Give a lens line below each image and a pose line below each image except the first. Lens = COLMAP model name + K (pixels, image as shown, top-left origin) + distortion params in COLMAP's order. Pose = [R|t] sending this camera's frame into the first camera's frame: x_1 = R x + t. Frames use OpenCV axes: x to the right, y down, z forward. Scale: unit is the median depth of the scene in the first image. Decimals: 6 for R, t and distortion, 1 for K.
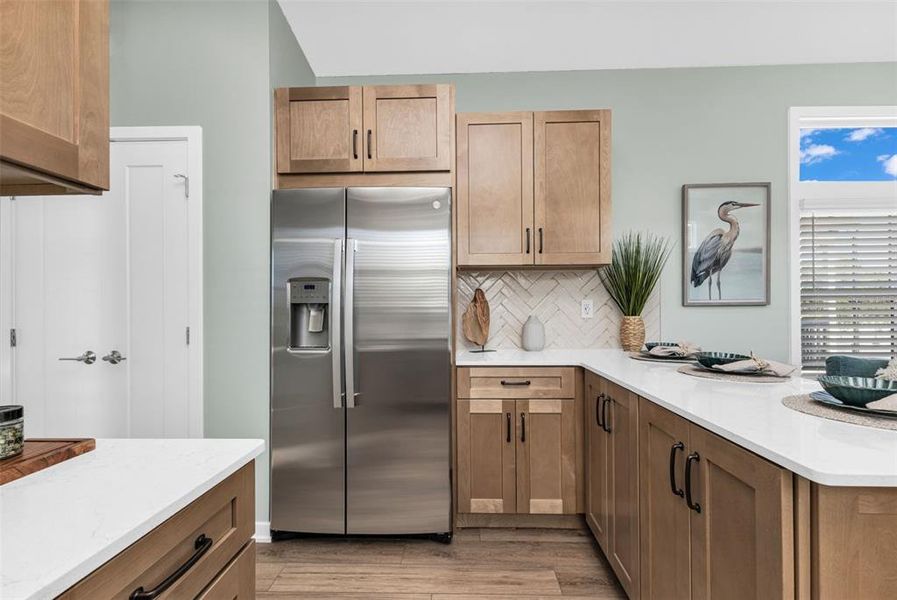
lens RADIAL K [[386.5, 0, 450.4], [0, 386.5, 309.3], [0, 0, 1]] dist [0.009703, 0.001219]
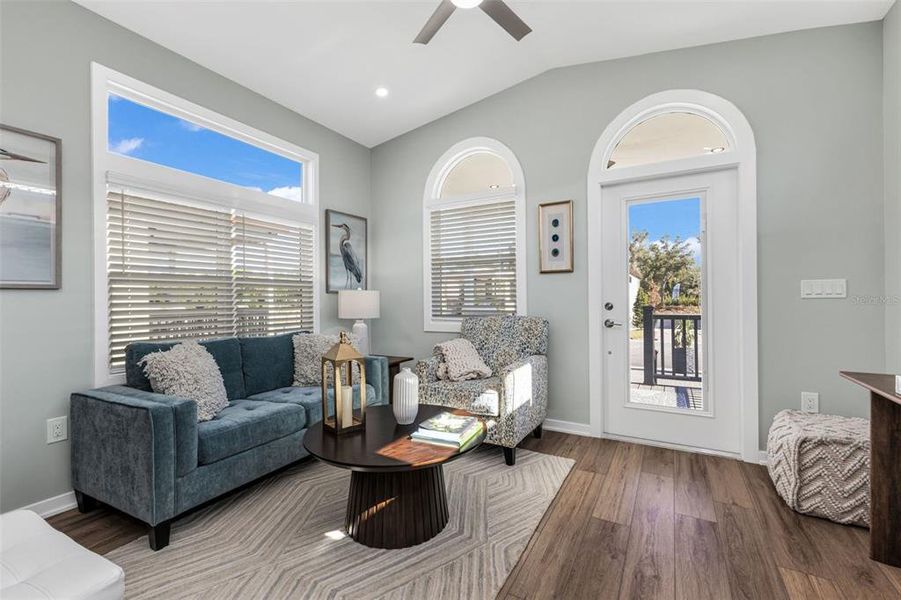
lens RADIAL K [[388.3, 0, 467.5], [0, 388.3, 298.5], [0, 0, 1]] dist [0.009703, 0.001219]
pose [[0.442720, 0.002551, 0.896656, 0.460188], [0.006014, 0.999965, -0.005814, 0.018325], [-0.896640, 0.007967, 0.442689, -0.127176]]
